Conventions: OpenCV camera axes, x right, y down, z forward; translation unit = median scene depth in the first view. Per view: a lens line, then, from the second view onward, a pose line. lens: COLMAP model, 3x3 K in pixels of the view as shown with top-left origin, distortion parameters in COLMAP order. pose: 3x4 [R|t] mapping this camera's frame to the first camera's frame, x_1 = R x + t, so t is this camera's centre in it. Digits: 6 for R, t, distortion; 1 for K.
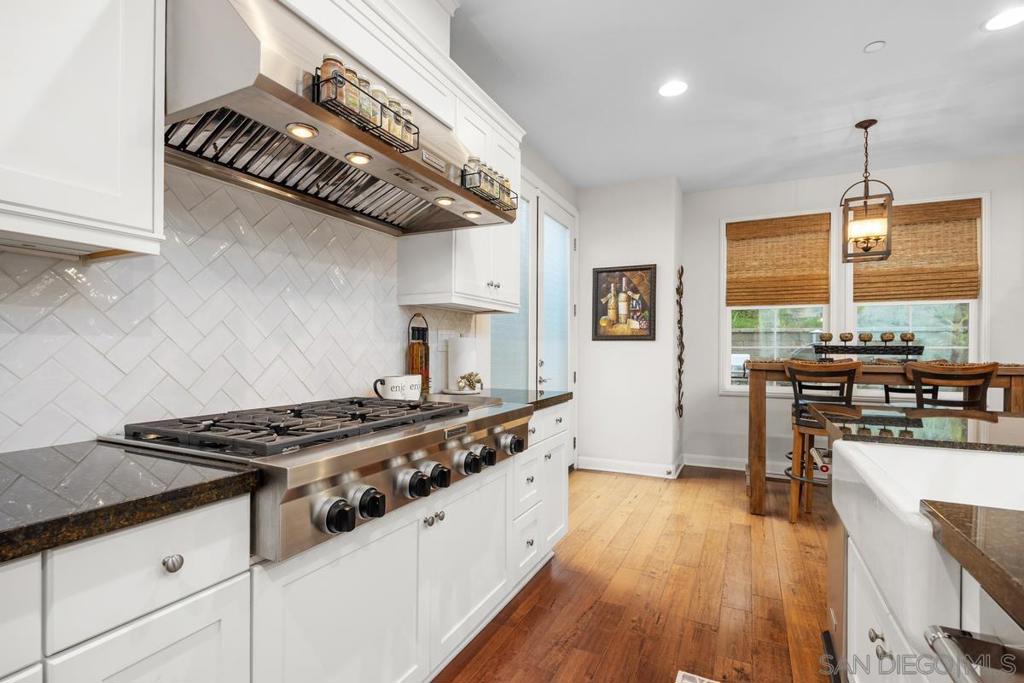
lens RADIAL K [[472.4, 0, 512.9], [0, 472.4, 346.6], [0, 0, 1]] dist [-0.011561, -0.000105]
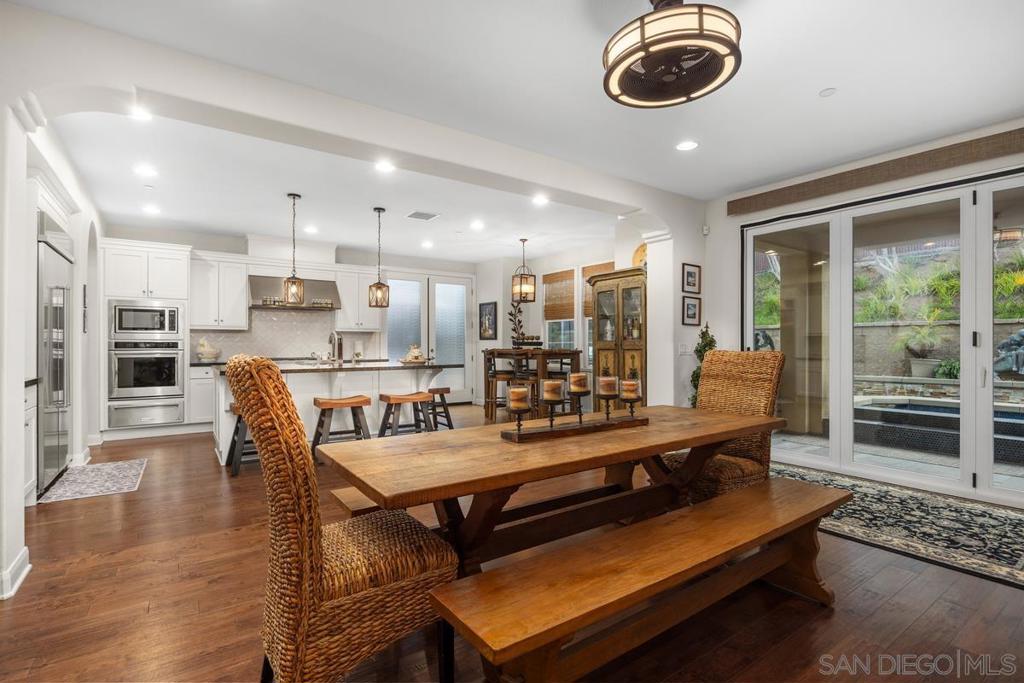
lens RADIAL K [[472.4, 0, 507.0], [0, 472.4, 342.7], [0, 0, 1]] dist [-0.011561, -0.000105]
pose [[0.873360, -0.006152, -0.487037, 1.457606], [0.004196, 0.999978, -0.005108, 0.010791], [0.487058, 0.002418, 0.873366, -0.786907]]
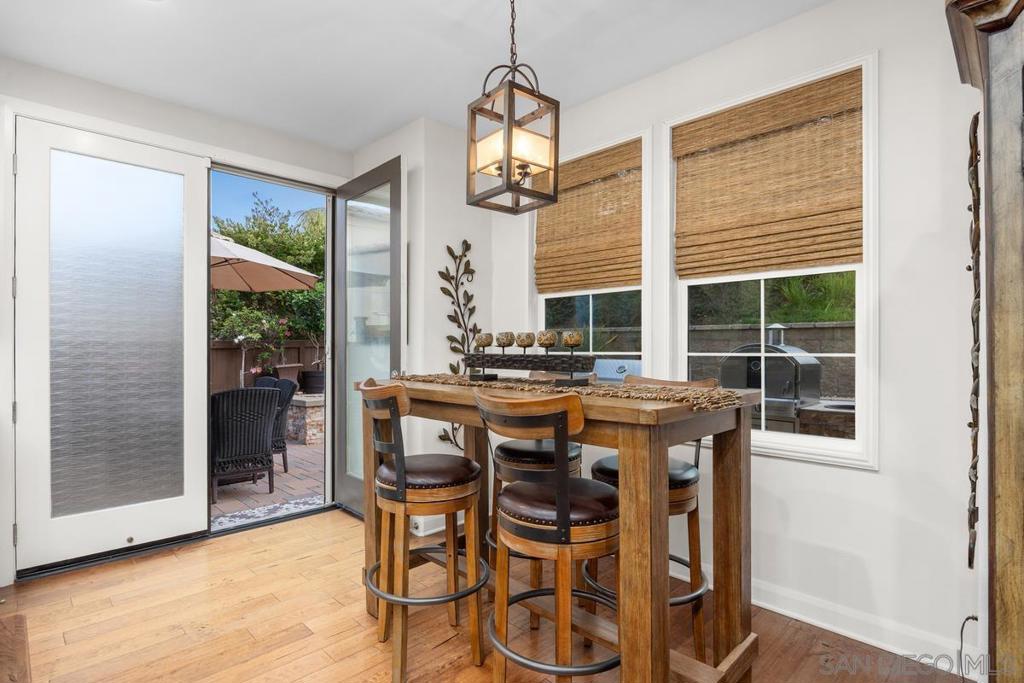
lens RADIAL K [[519.7, 0, 510.3], [0, 519.7, 339.6], [0, 0, 1]] dist [-0.002654, -0.001095]
pose [[0.946487, -0.010146, -0.322582, 0.799950], [0.005716, 0.999876, -0.014678, -0.009549], [0.322690, 0.012049, 0.946428, 0.325805]]
